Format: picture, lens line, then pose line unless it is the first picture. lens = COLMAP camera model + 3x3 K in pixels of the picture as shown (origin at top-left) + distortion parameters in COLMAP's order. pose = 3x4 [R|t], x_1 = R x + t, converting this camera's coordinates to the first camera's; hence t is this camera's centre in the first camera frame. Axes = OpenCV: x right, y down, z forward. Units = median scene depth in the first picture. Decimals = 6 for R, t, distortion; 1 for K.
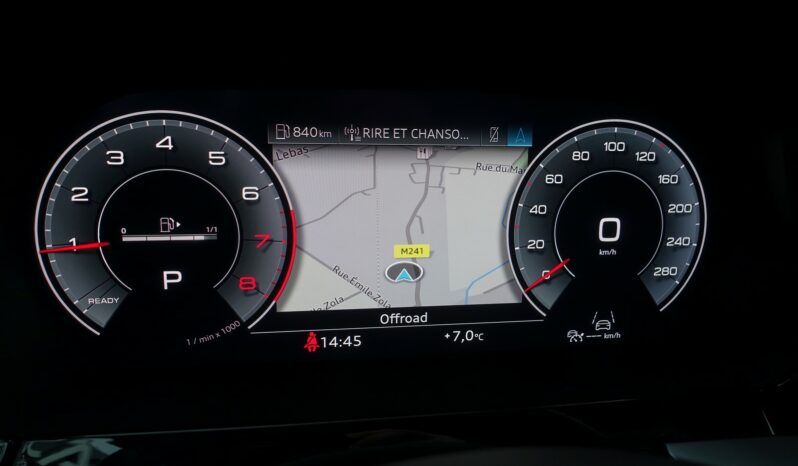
lens RADIAL K [[544.8, 0, 399.8], [0, 544.8, 236.2], [0, 0, 1]] dist [-0.004982, 0.000762]
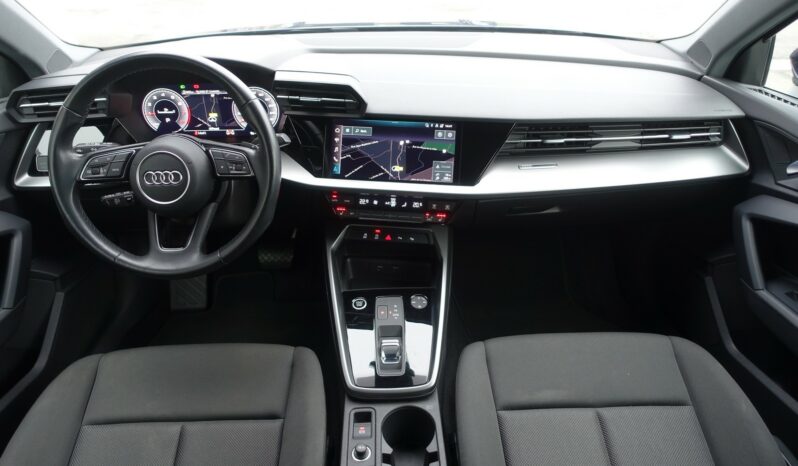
lens RADIAL K [[544.8, 0, 401.8], [0, 544.8, 238.2], [0, 0, 1]] dist [-0.004982, 0.000762]
pose [[0.992046, 0.041608, -0.118803, 0.290746], [-0.003449, 0.952420, 0.304768, -0.051850], [0.125831, -0.301934, 0.944988, -0.470283]]
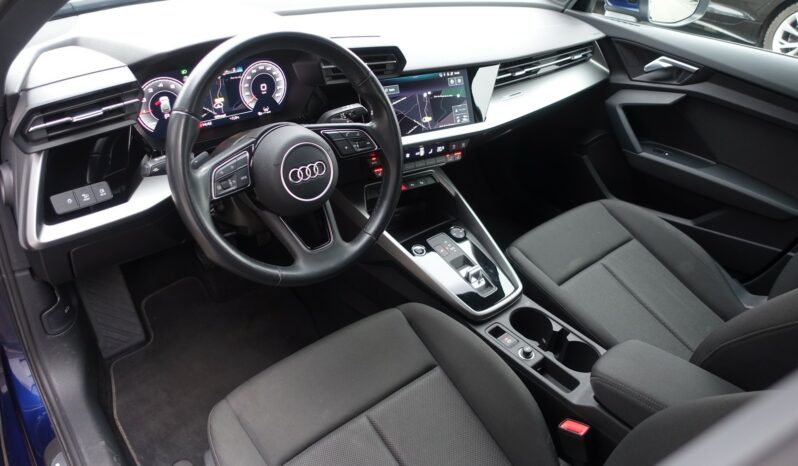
lens RADIAL K [[544.8, 0, 405.7], [0, 544.8, 237.4], [0, 0, 1]] dist [-0.004982, 0.000762]
pose [[0.849574, -0.265350, 0.455866, -0.119259], [0.059434, 0.906904, 0.417125, -0.085019], [-0.524111, -0.327285, 0.786252, -0.428333]]
